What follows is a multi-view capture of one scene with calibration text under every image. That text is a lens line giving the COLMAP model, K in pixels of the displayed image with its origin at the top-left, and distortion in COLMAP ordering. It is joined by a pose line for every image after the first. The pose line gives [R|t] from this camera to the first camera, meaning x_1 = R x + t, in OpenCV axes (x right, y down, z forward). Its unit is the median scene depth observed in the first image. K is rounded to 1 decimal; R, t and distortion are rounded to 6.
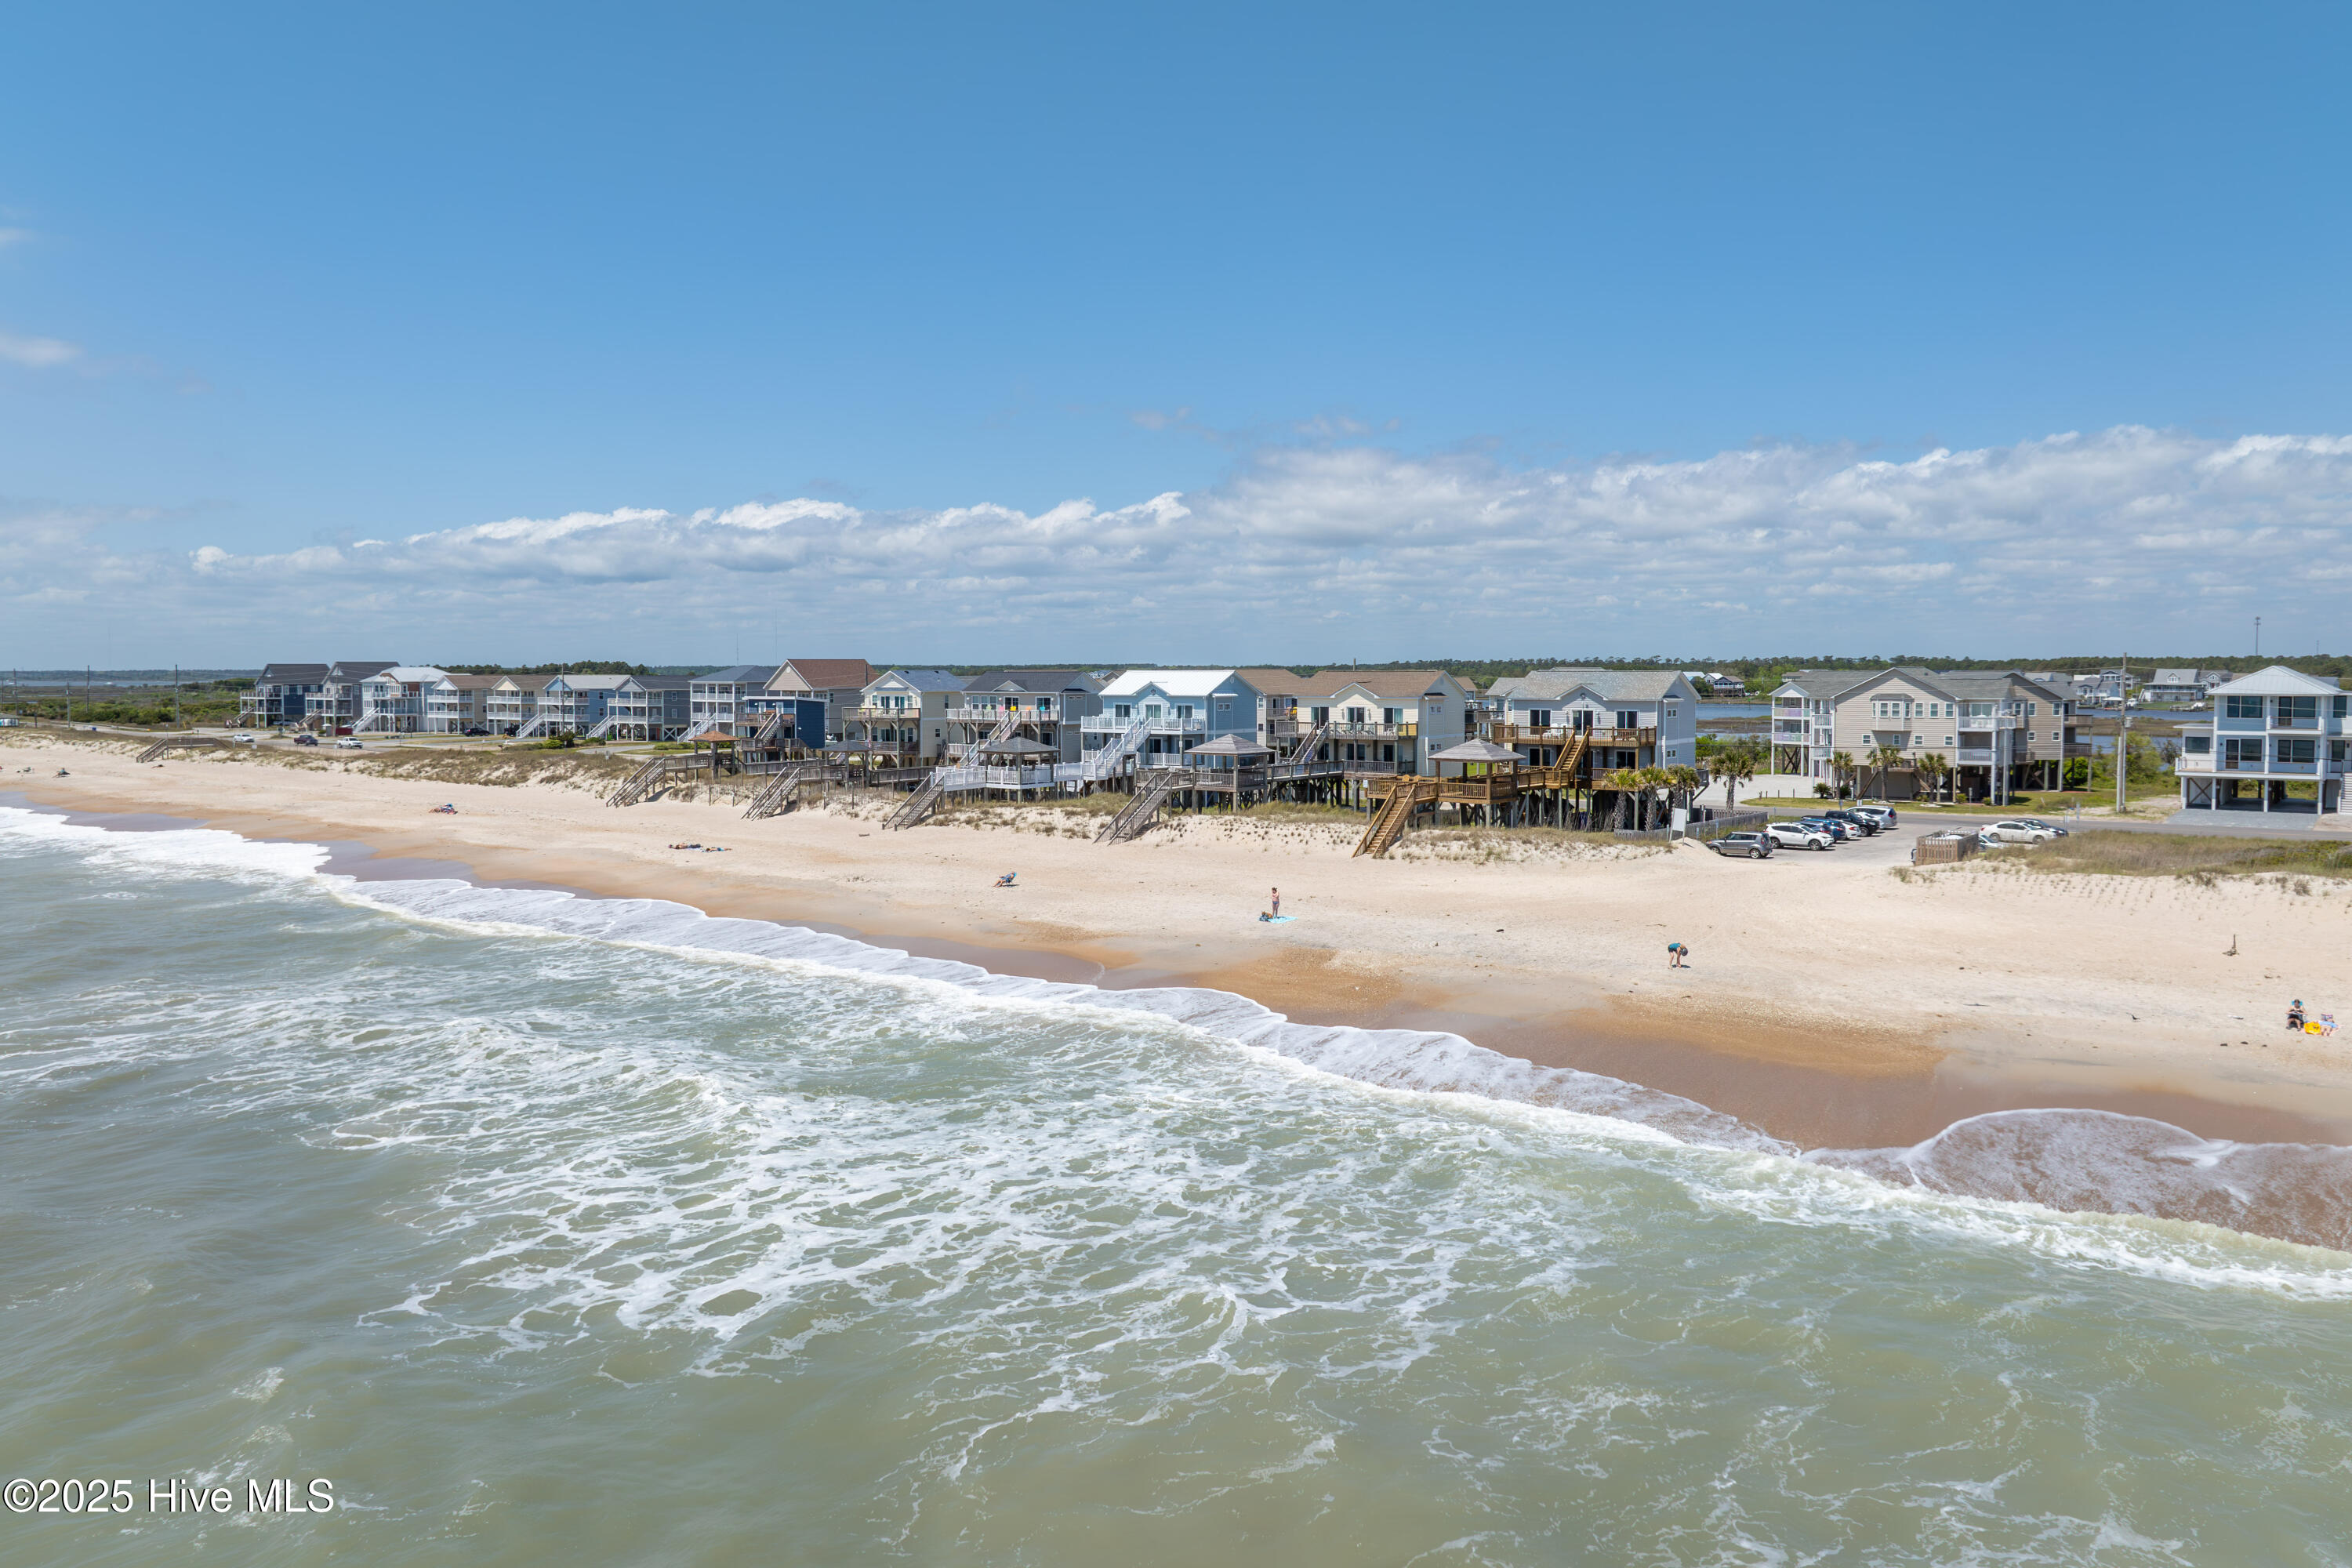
lens RADIAL K [[1689.6, 0, 1158.1], [0, 1689.6, 780.4], [0, 0, 1]] dist [-0.033052, -0.008049]
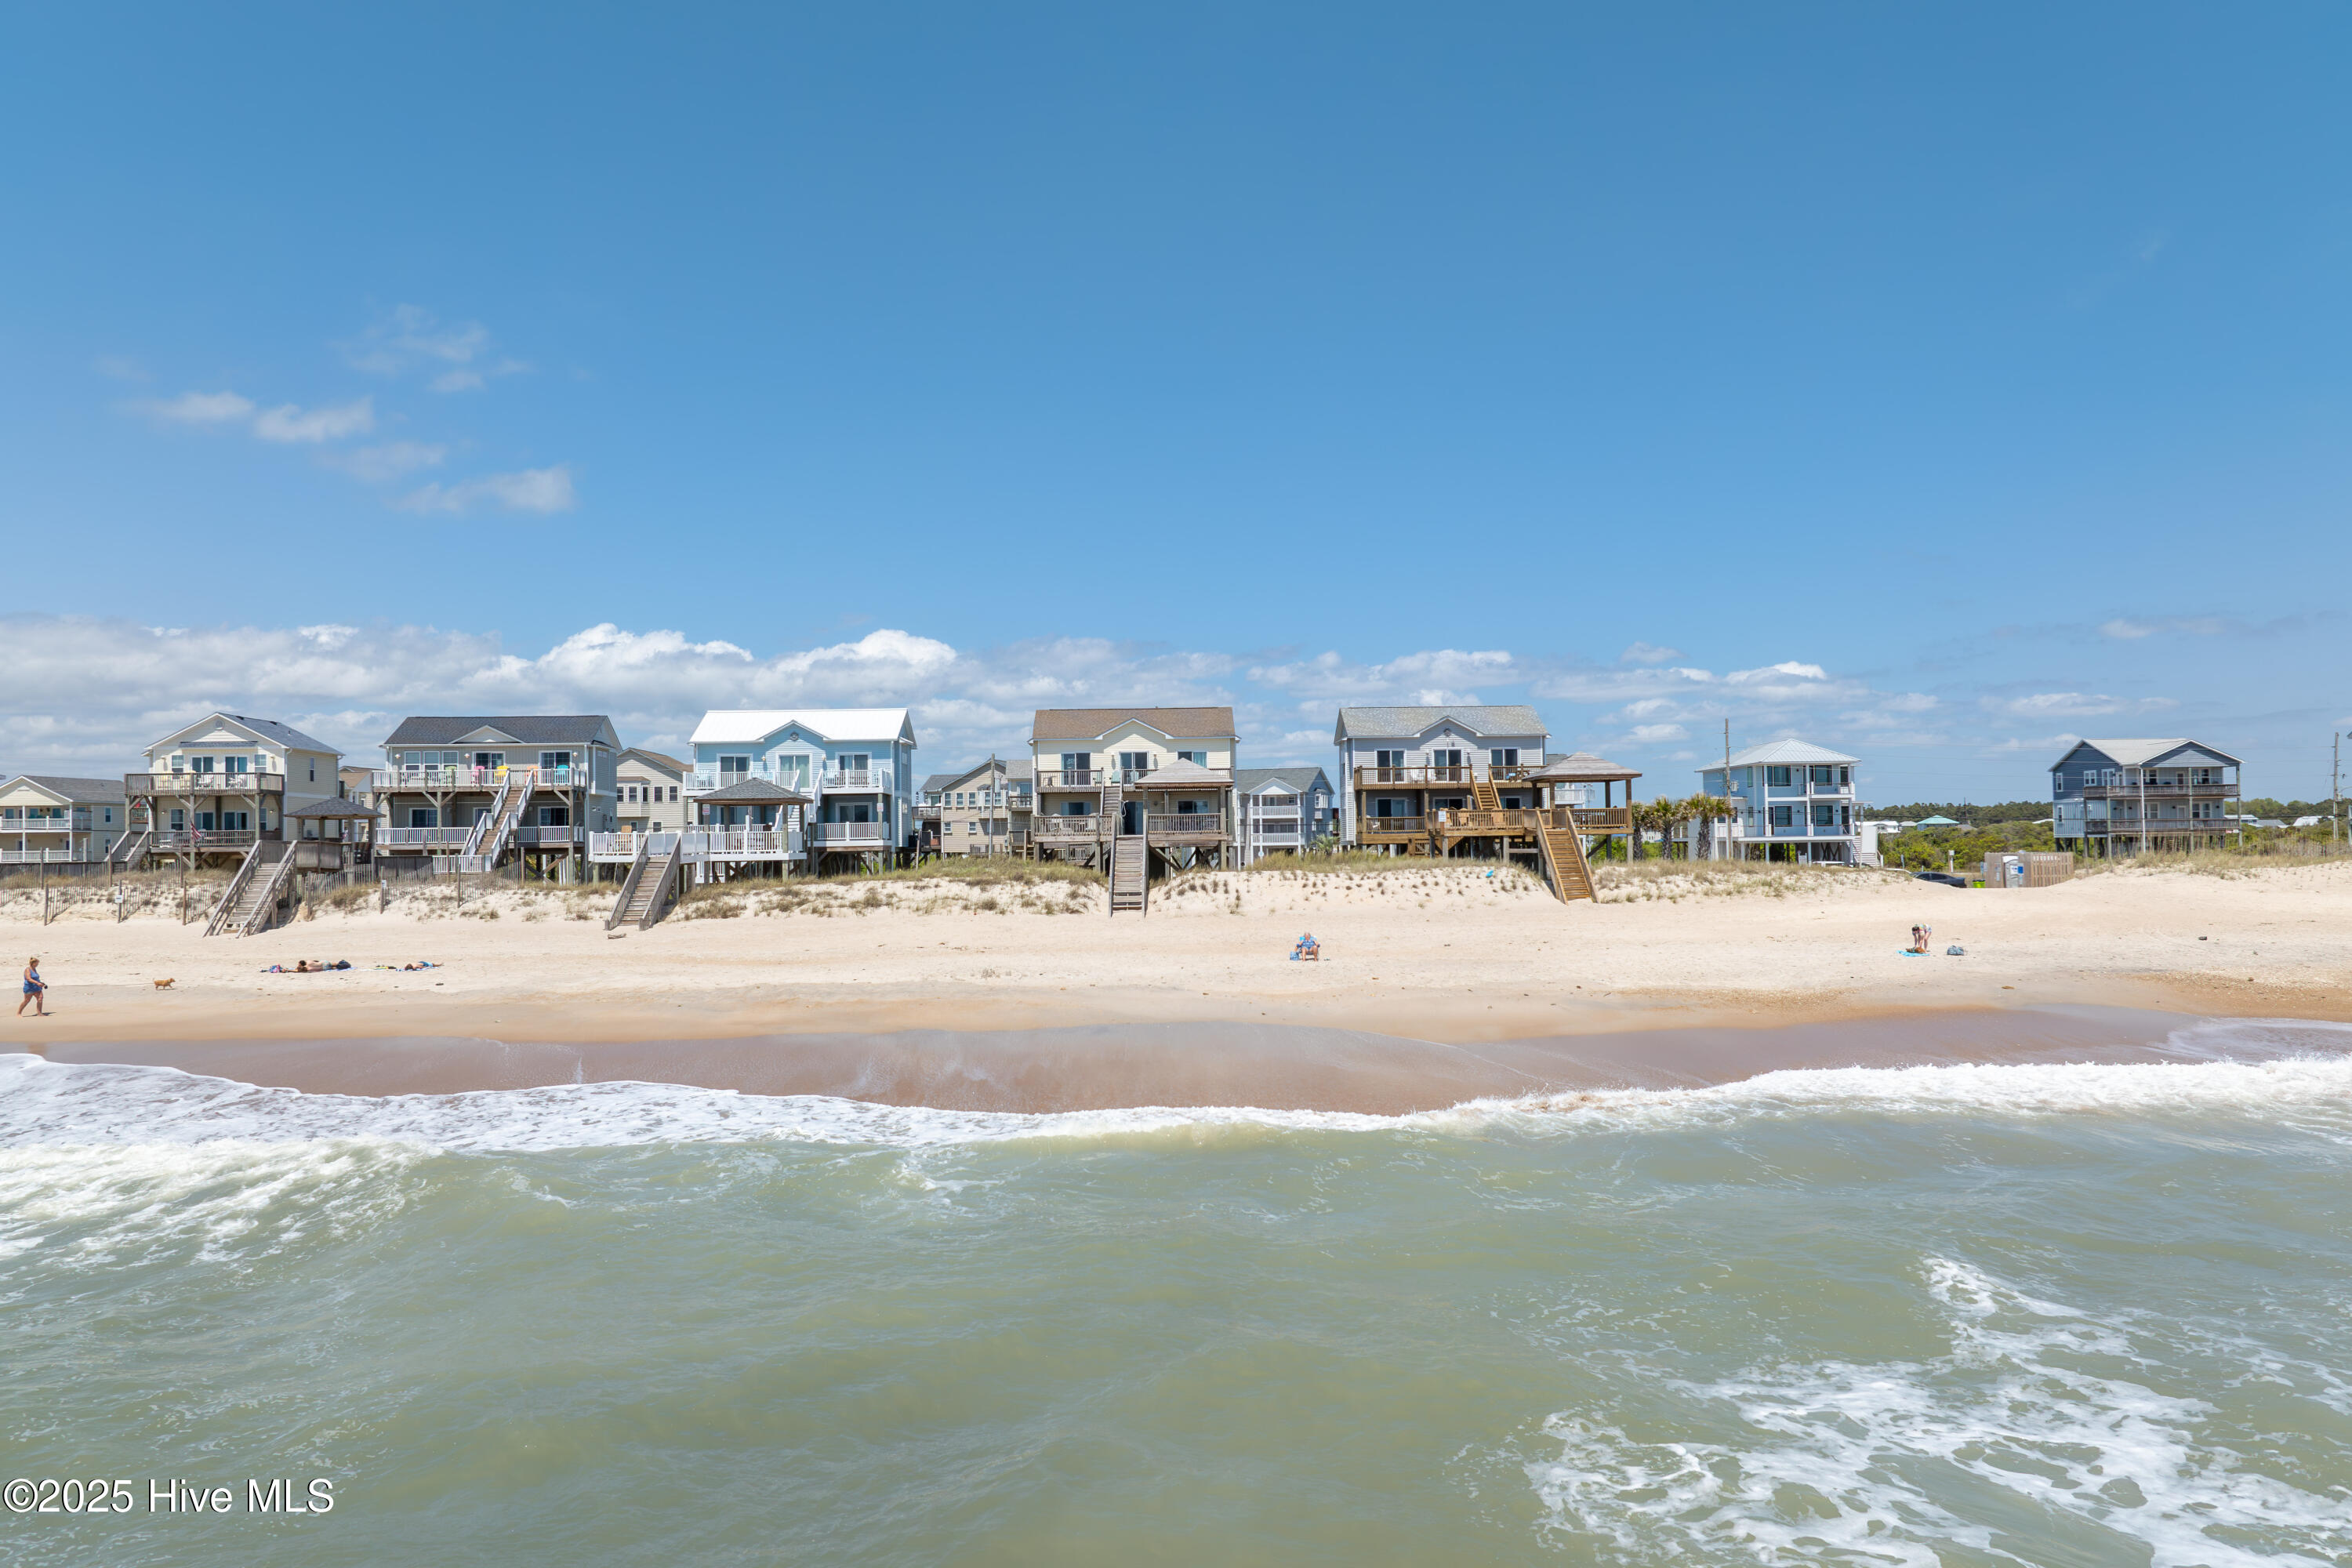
lens RADIAL K [[1689.6, 0, 1188.9], [0, 1689.6, 785.4], [0, 0, 1]] dist [-0.033052, -0.008049]
pose [[0.772788, 0.014622, 0.634496, -0.326535], [0.052385, 0.994854, -0.086729, 0.036167], [-0.632499, 0.100261, 0.768045, 0.410486]]
